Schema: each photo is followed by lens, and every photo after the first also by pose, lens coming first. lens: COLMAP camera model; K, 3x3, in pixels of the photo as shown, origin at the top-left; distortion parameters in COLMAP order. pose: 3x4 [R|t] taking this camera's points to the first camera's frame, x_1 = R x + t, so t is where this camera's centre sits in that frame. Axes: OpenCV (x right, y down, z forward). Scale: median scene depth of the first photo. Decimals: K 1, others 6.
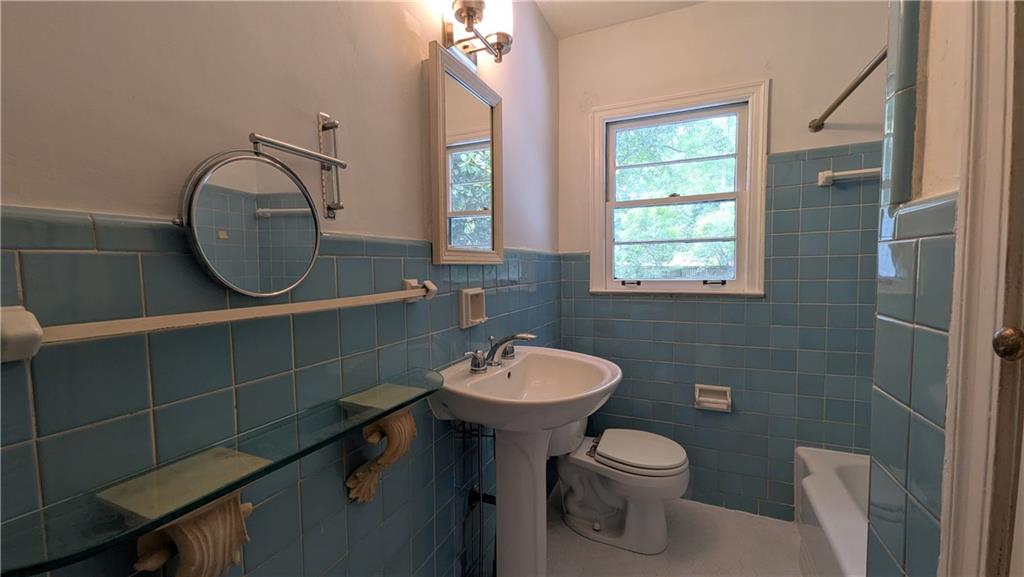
lens RADIAL K [[400.0, 0, 509.8], [0, 400.0, 289.1], [0, 0, 1]] dist [0.003482, -0.000291]
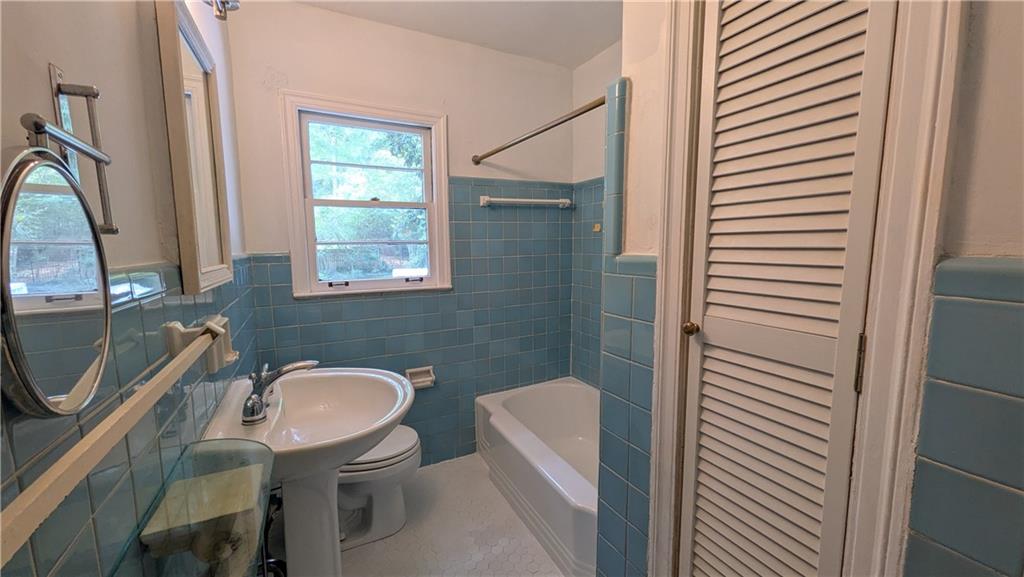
lens RADIAL K [[400.0, 0, 512.3], [0, 400.0, 291.2], [0, 0, 1]] dist [0.003482, -0.000291]
pose [[0.622132, -0.083186, 0.778481, -0.230324], [0.045588, 0.996501, 0.070052, -0.055612], [-0.781584, -0.008092, 0.623747, 0.060454]]
